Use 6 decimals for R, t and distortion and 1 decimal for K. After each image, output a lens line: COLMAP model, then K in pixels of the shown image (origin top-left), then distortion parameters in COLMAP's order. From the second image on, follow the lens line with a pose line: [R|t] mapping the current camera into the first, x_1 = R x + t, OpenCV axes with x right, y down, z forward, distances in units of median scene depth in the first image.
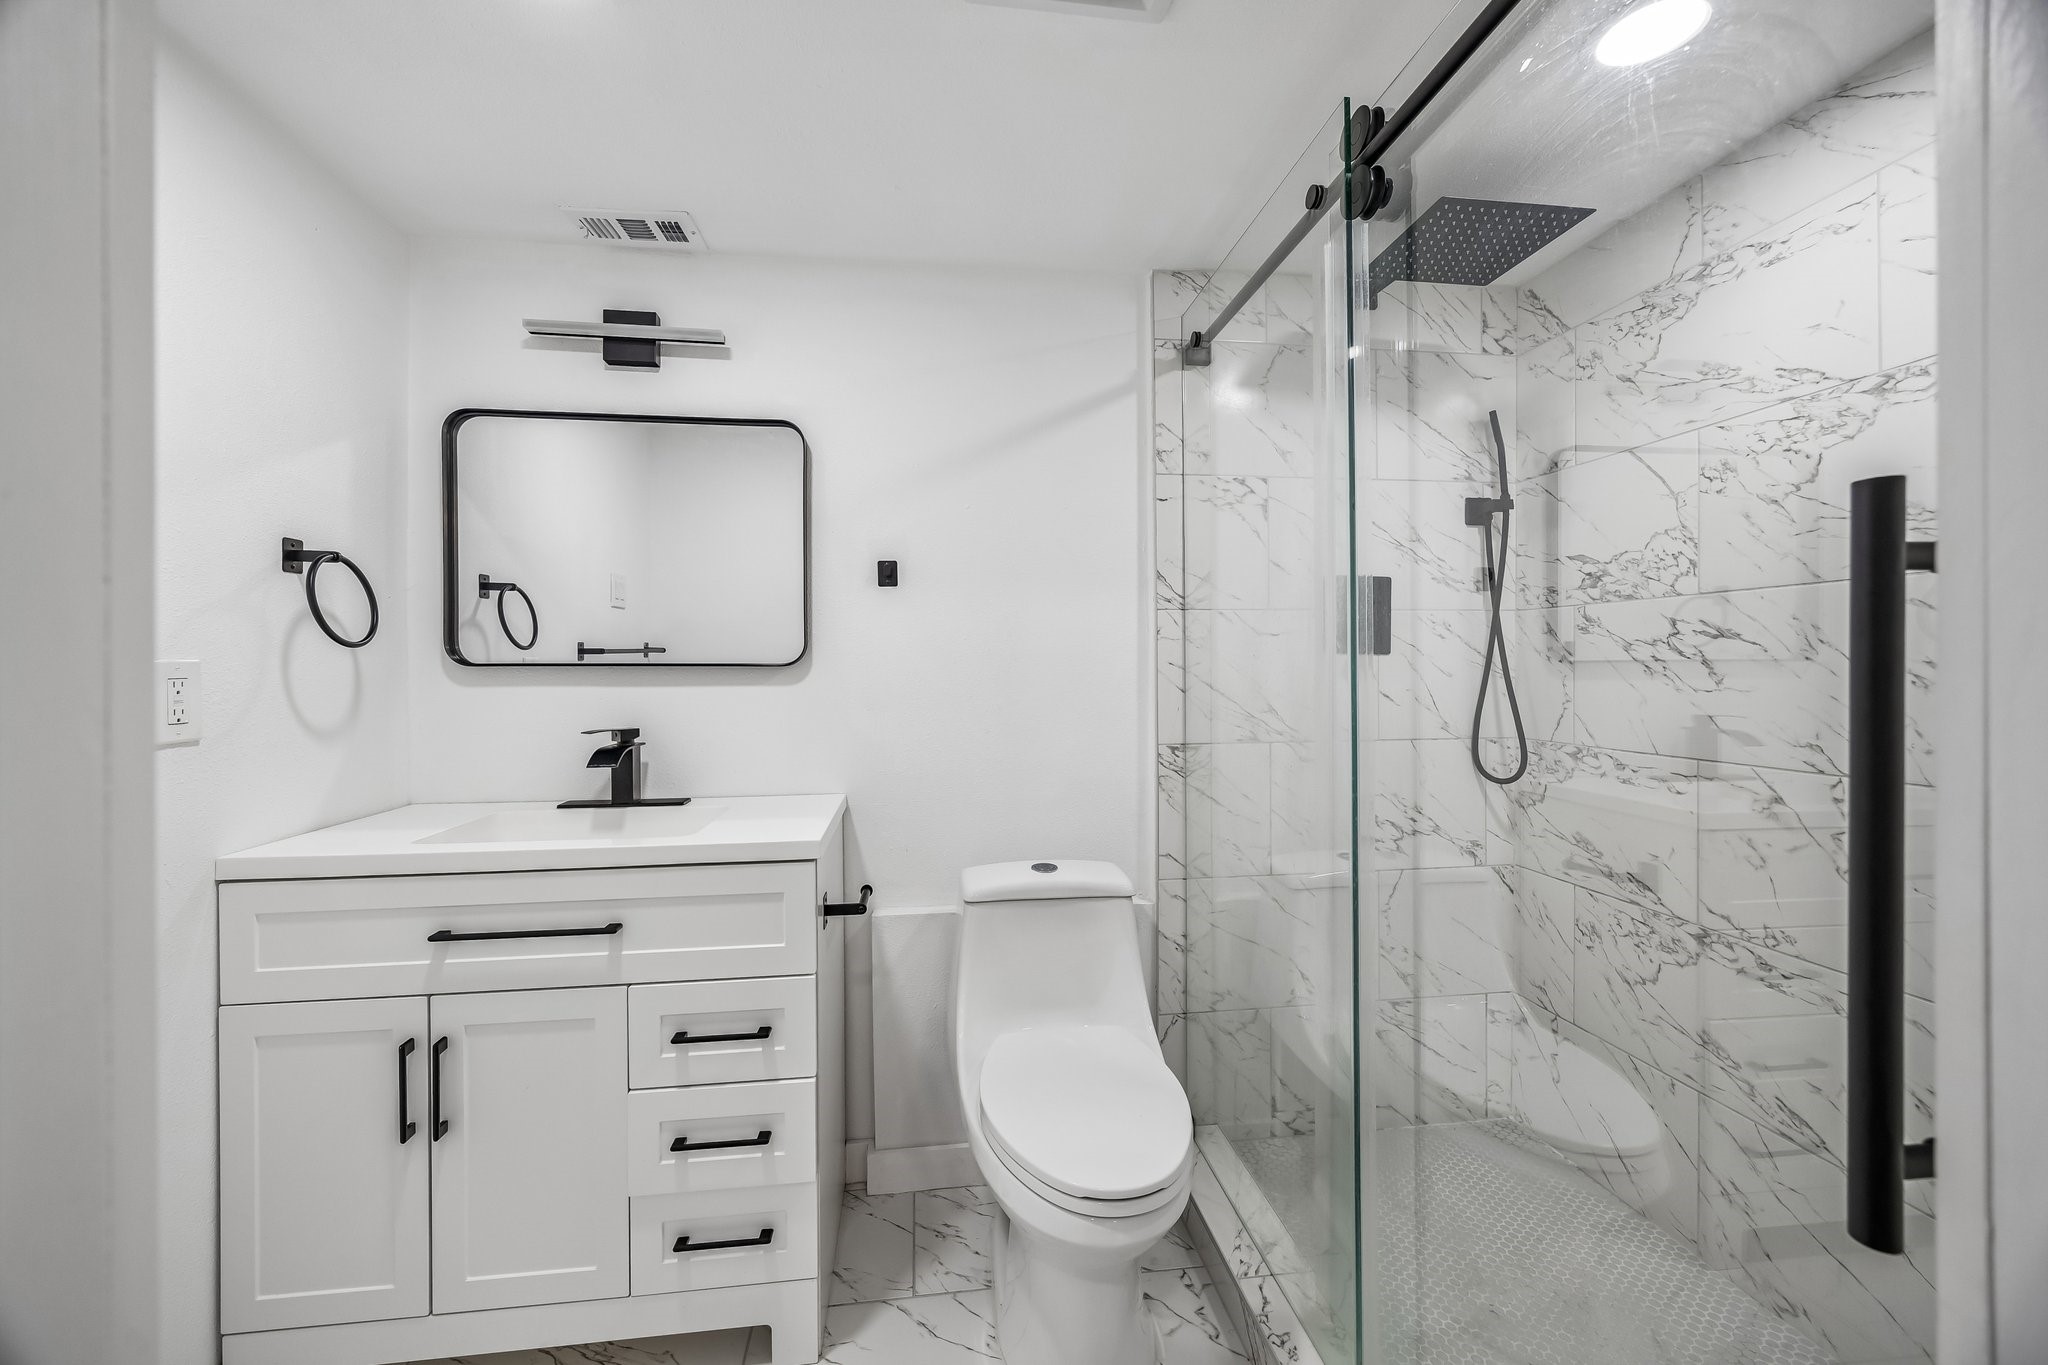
lens RADIAL K [[803.5, 0, 983.7], [0, 803.5, 669.2], [0, 0, 1]] dist [-0.006499, 0.000232]
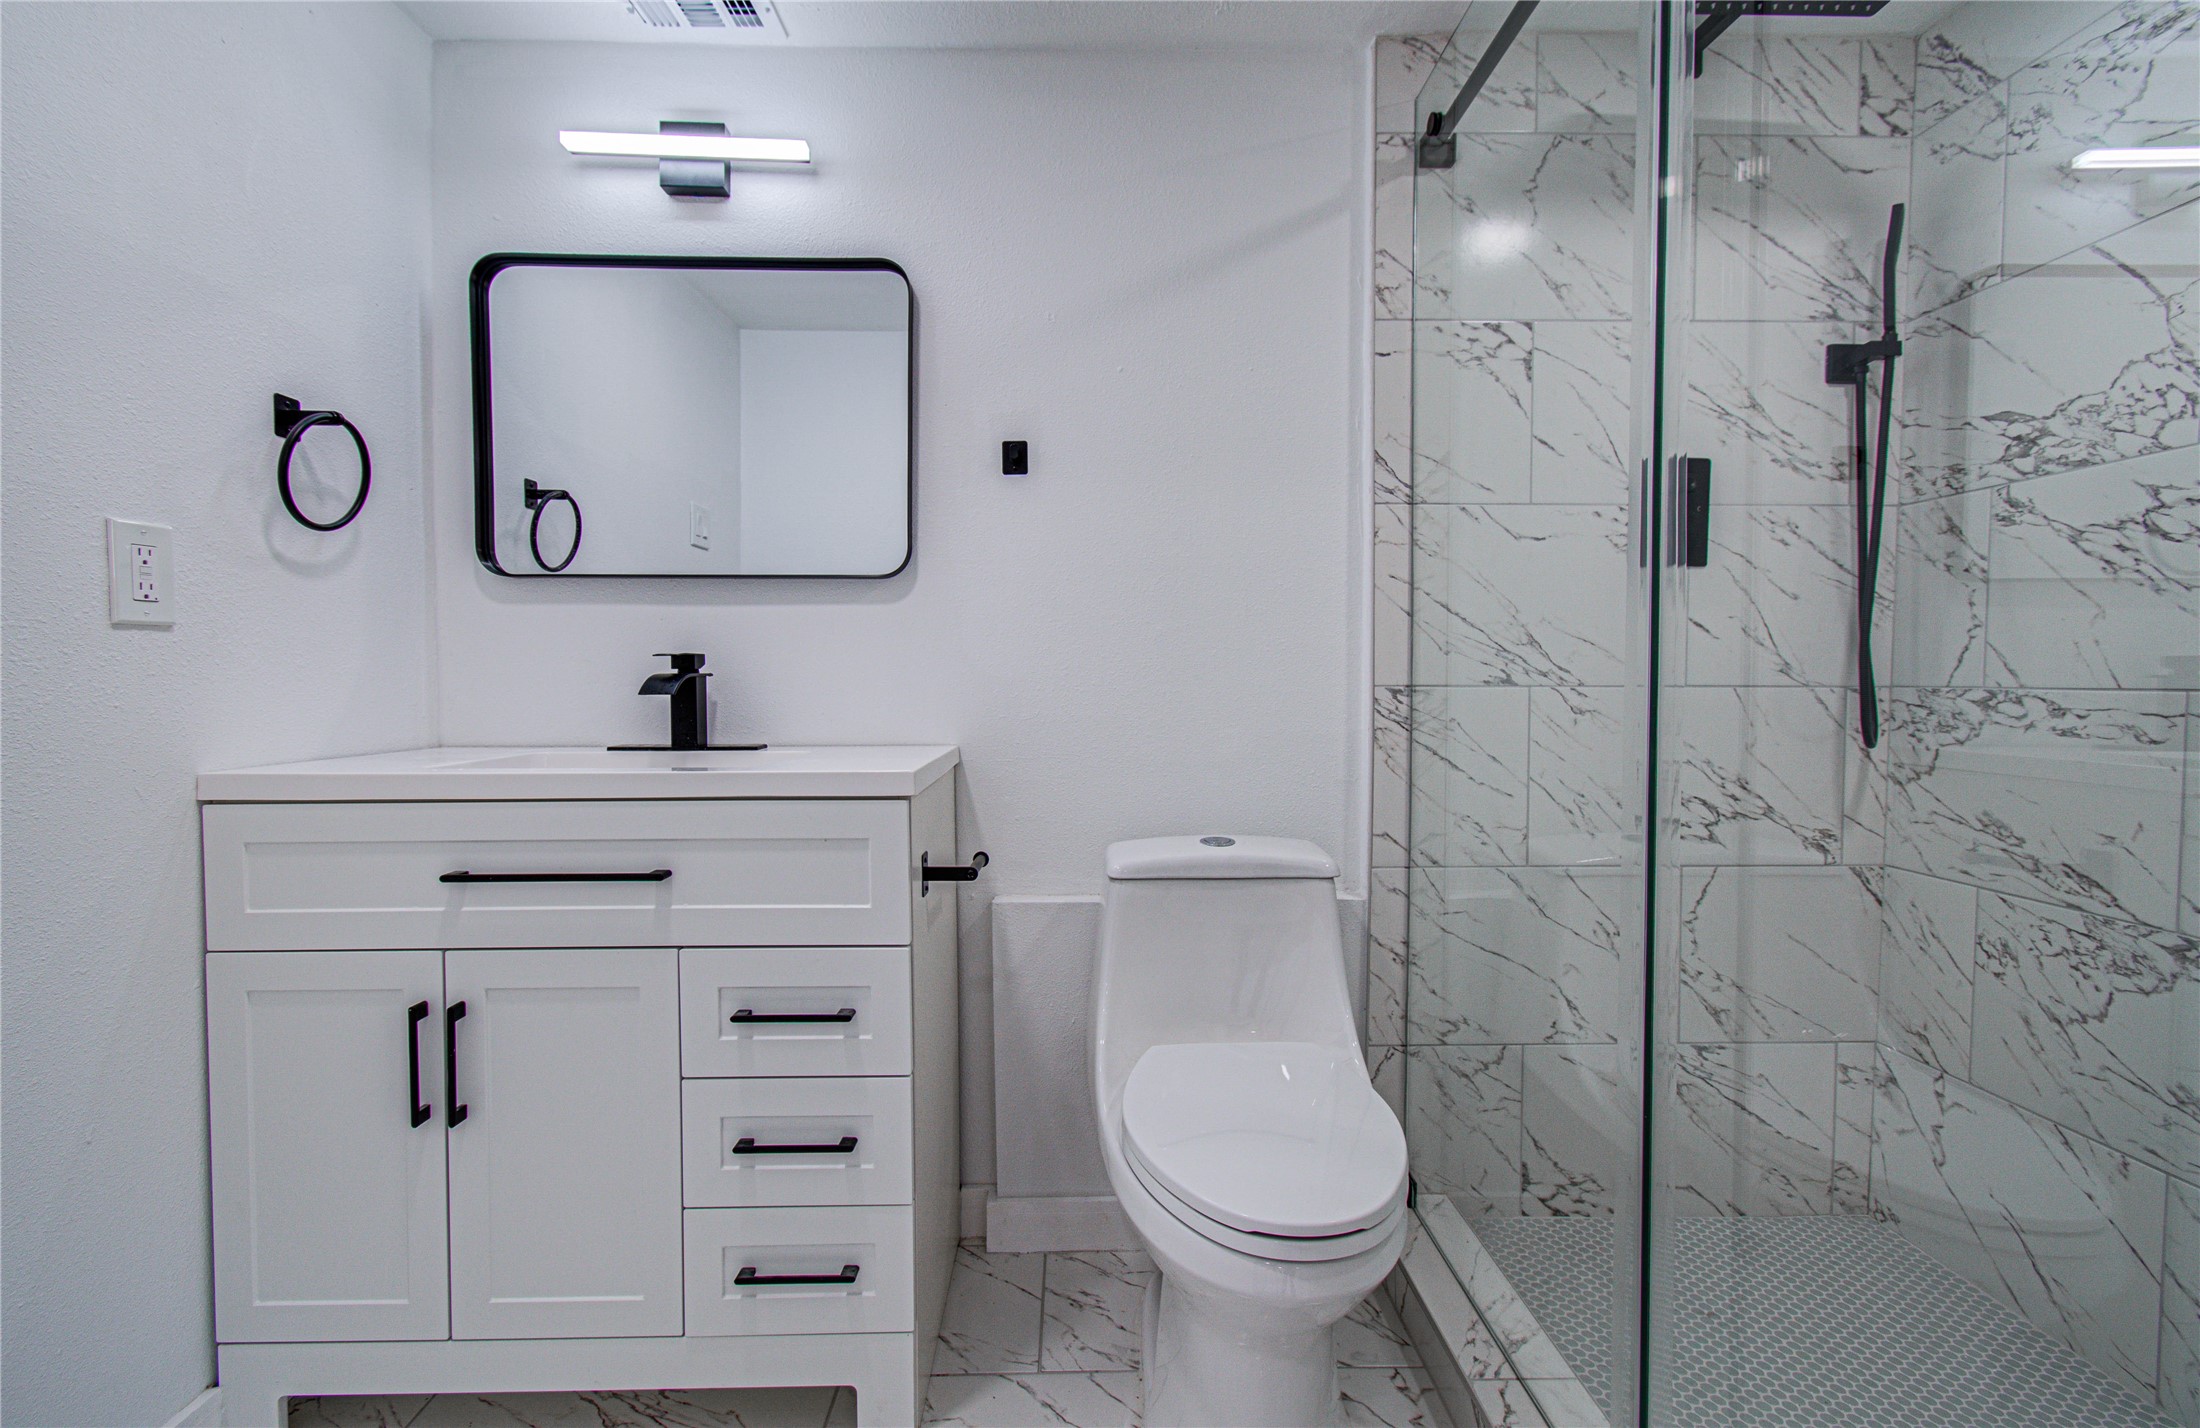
lens RADIAL K [[992.0, 0, 1056.3], [0, 992.0, 722.8], [0, 0, 1]] dist [0.000819, -0.001440]
pose [[0.994500, 0.009754, -0.104286, 0.021278], [-0.006365, 0.999442, 0.032780, 0.104278], [0.104548, -0.031936, 0.994007, 0.052898]]
